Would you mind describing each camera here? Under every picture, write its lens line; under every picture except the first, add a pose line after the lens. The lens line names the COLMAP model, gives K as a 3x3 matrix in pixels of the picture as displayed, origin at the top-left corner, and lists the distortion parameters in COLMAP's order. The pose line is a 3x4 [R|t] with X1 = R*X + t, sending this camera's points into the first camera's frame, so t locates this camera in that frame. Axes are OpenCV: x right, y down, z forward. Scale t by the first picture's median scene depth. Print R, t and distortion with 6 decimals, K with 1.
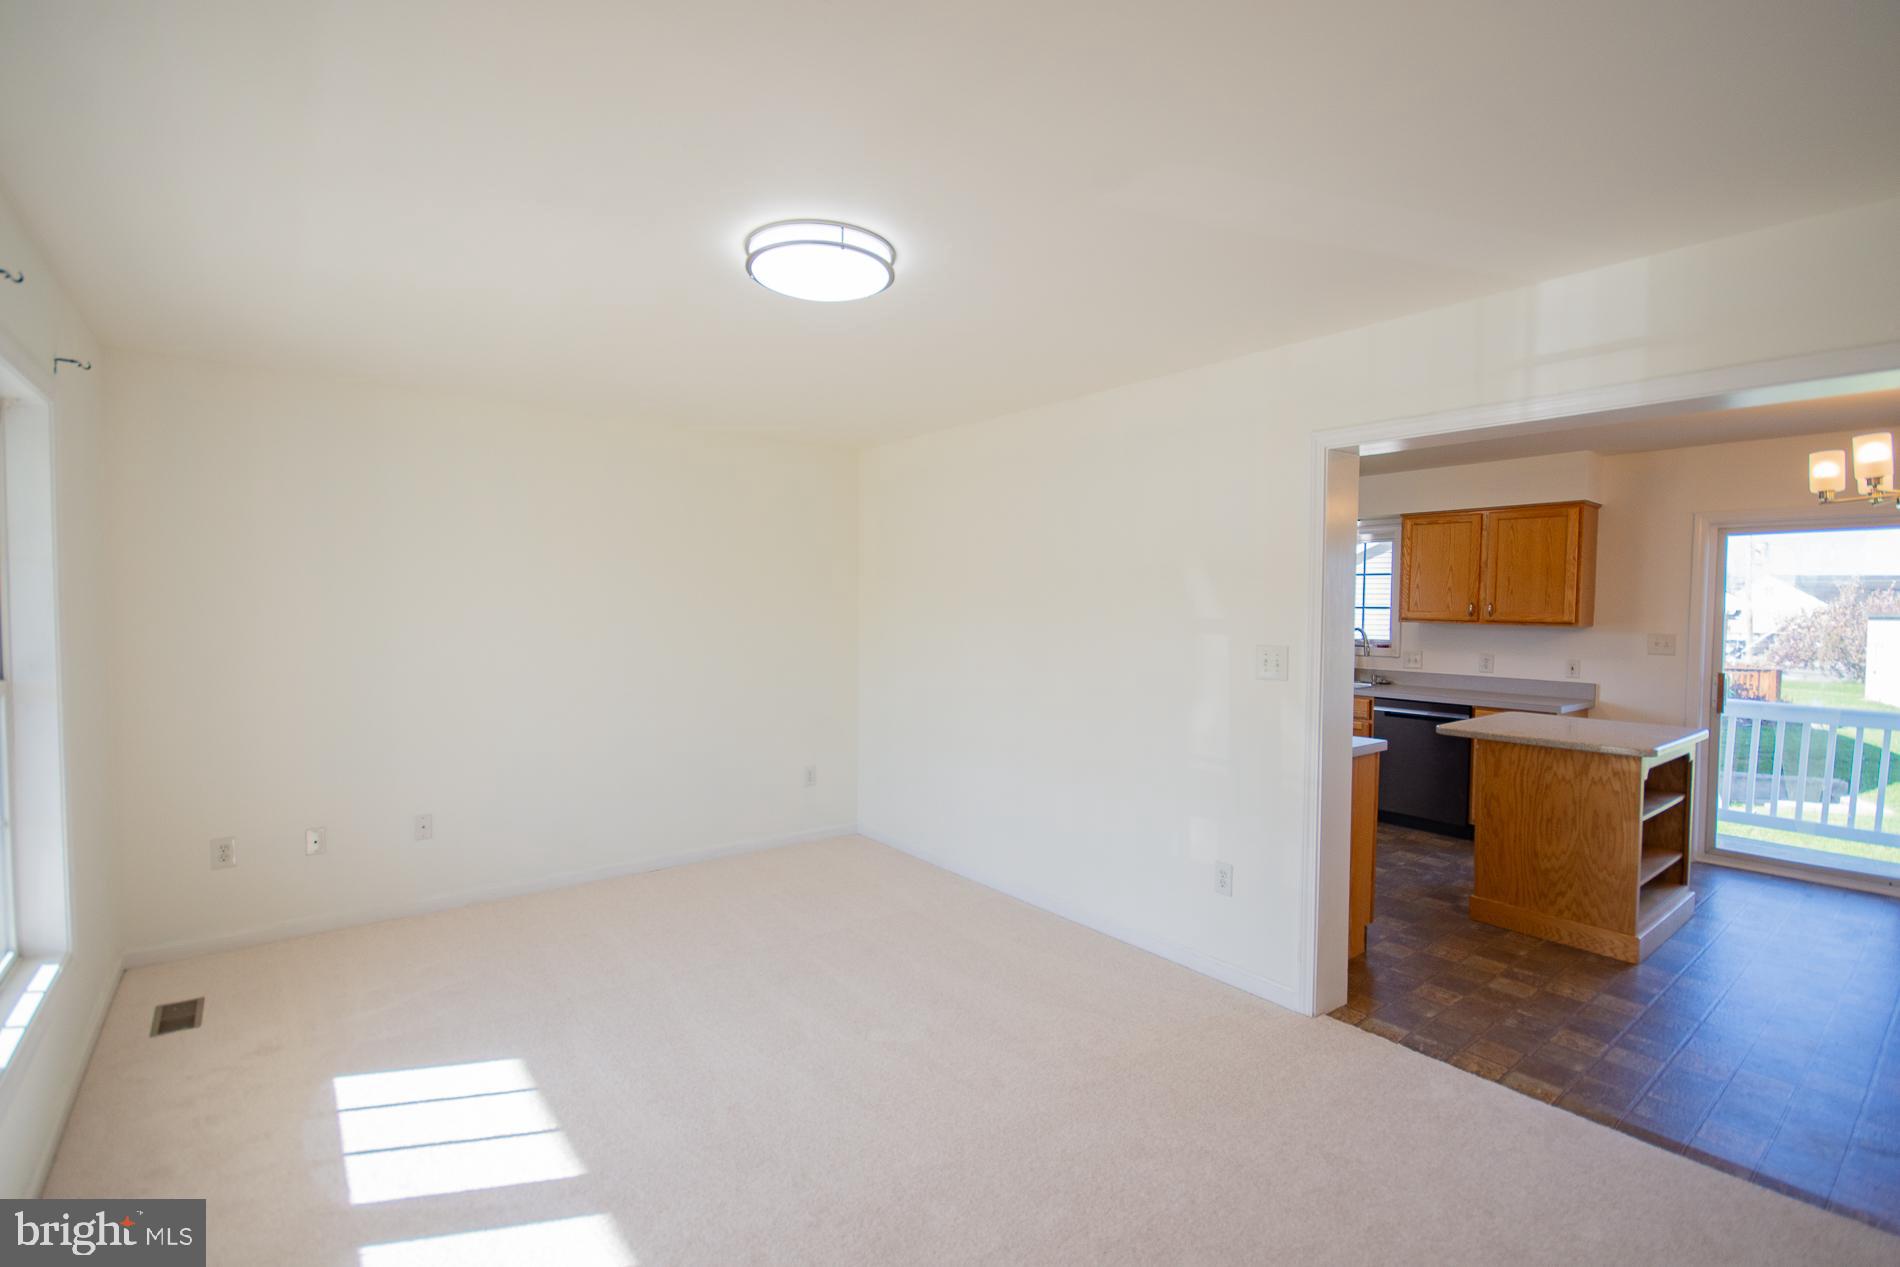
lens RADIAL K [[839.3, 0, 945.2], [0, 839.3, 633.5], [0, 0, 1]] dist [-0.000608, -0.007343]
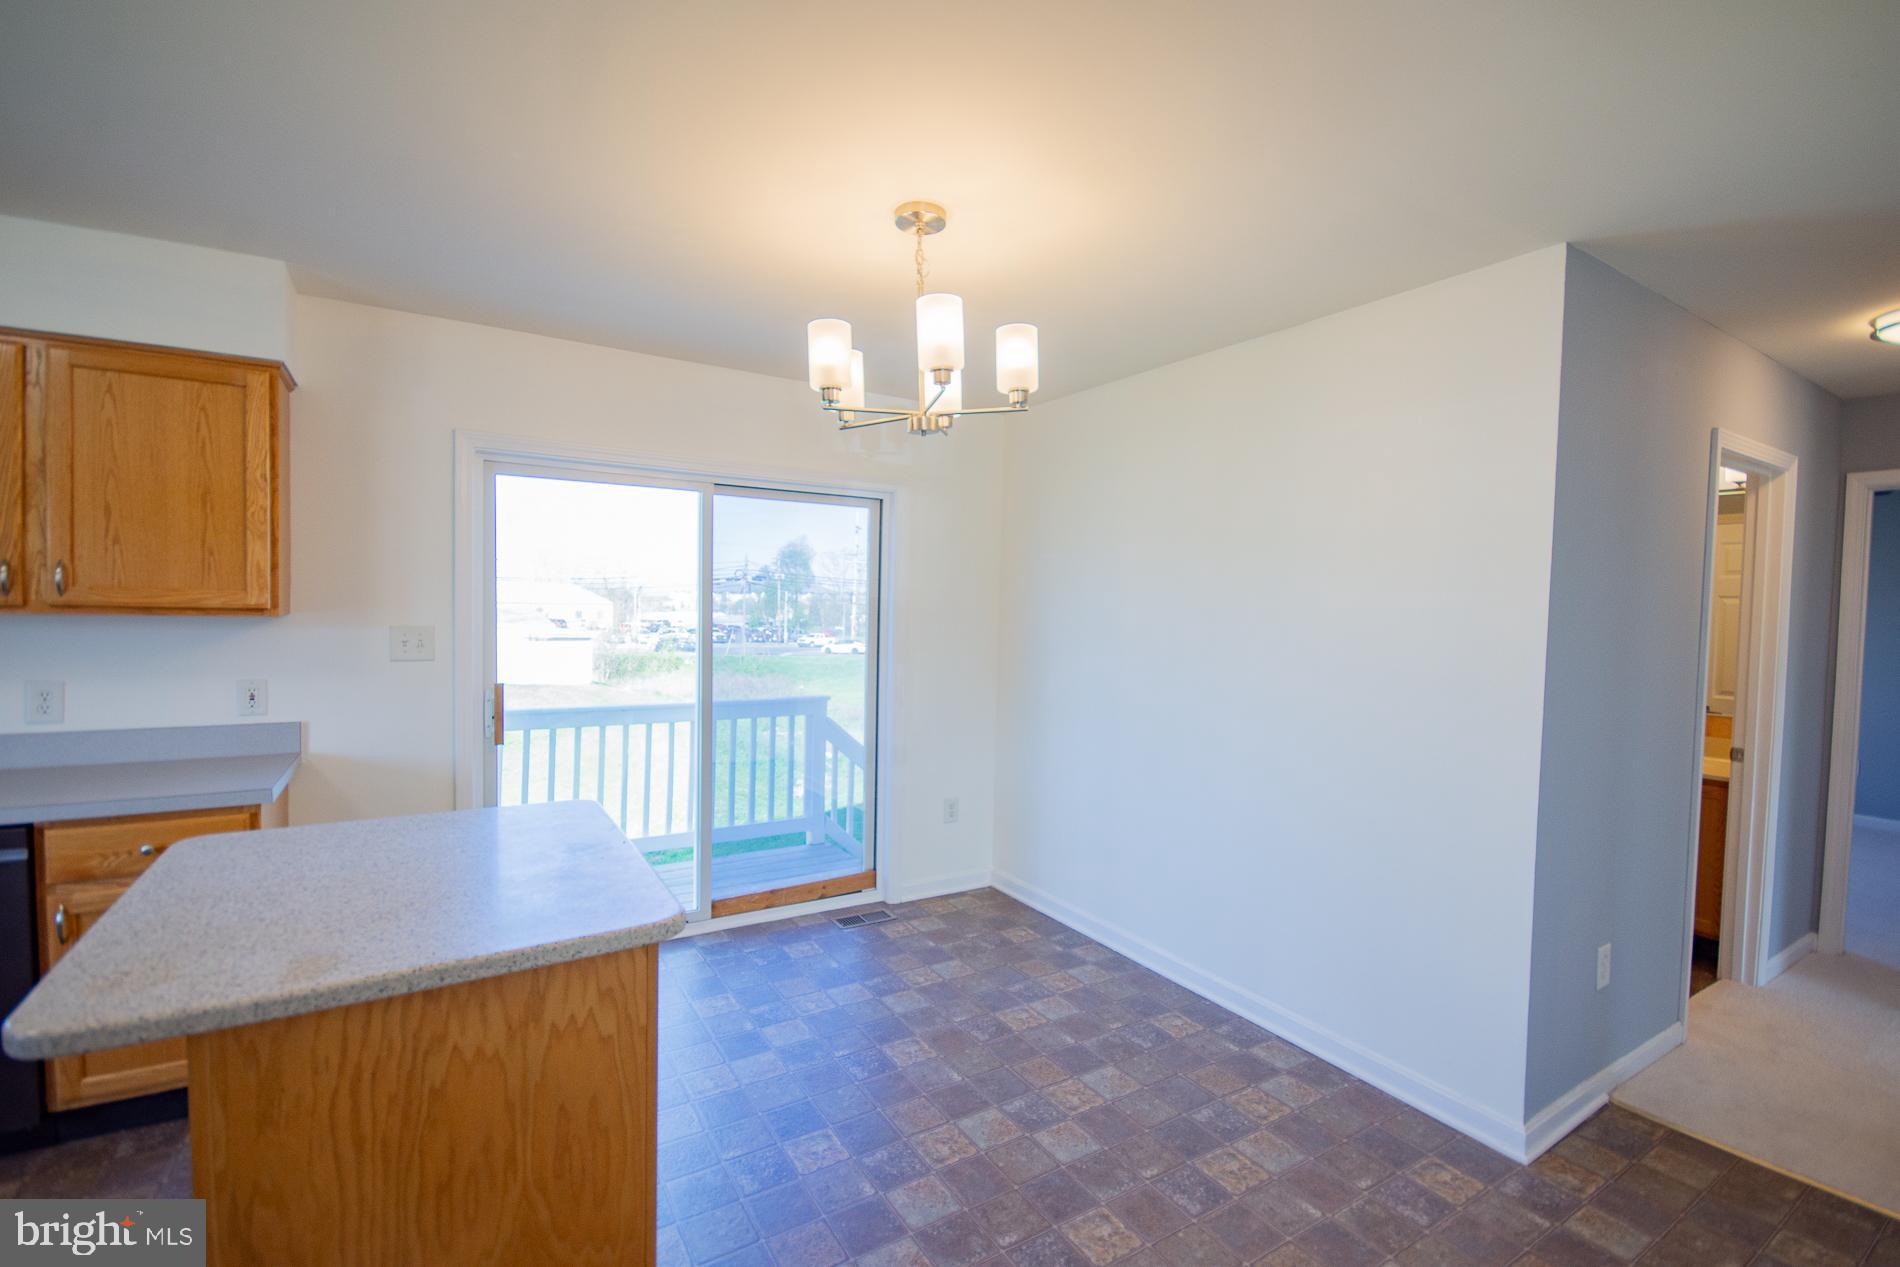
lens RADIAL K [[839.3, 0, 955.9], [0, 839.3, 639.8], [0, 0, 1]] dist [-0.000608, -0.007343]
pose [[0.095970, -0.045579, 0.994340, 0.301484], [0.012651, 0.998926, 0.044568, -0.011492], [-0.995304, 0.008303, 0.096443, 0.556536]]
